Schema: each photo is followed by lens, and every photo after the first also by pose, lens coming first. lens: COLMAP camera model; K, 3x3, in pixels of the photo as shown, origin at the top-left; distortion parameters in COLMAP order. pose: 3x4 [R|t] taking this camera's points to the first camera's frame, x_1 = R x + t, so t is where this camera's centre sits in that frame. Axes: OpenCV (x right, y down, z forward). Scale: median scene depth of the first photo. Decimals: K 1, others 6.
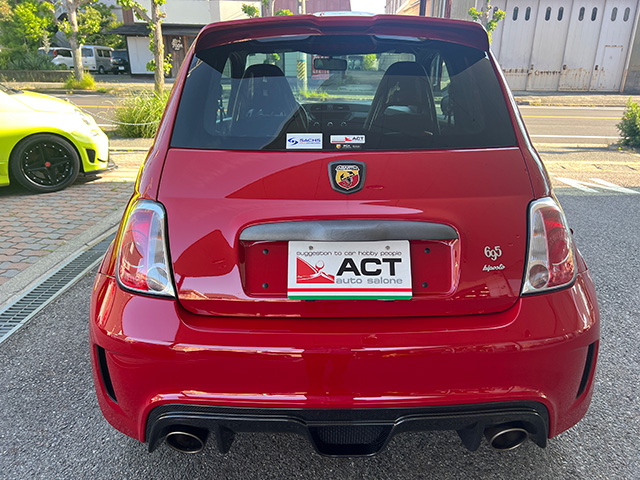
lens RADIAL K [[487.7, 0, 320.0], [0, 487.7, 240.0], [0, 0, 1]] dist [0.014668, 0.001750]
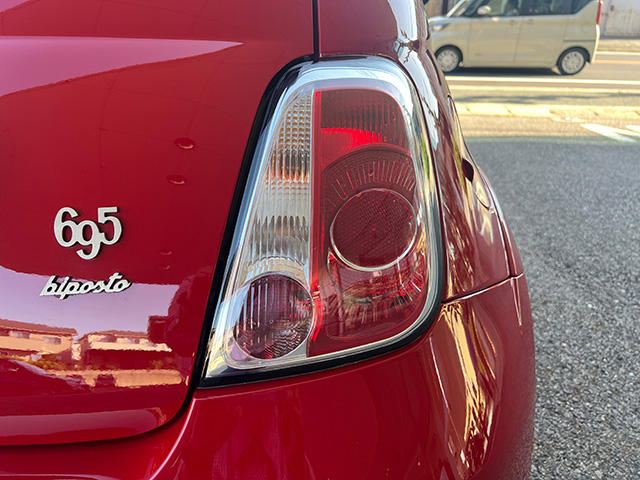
lens RADIAL K [[509.1, 0, 320.0], [0, 509.1, 240.0], [0, 0, 1]] dist [-0.001909, -0.013376]
pose [[0.998670, 0.014376, -0.049511, 0.494078], [-0.010649, 0.997147, 0.074734, 0.008893], [0.050444, -0.074107, 0.995974, 0.727907]]
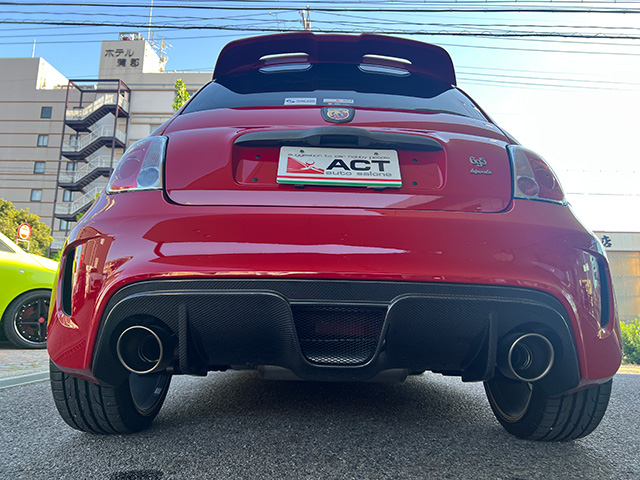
lens RADIAL K [[483.2, 0, 320.0], [0, 483.2, 240.0], [0, 0, 1]] dist [0.010501, -0.002919]
pose [[0.999648, 0.026478, 0.001876, 0.022354], [-0.022054, 0.867812, -0.496403, 0.684135], [-0.014772, 0.496186, 0.868090, 0.199767]]
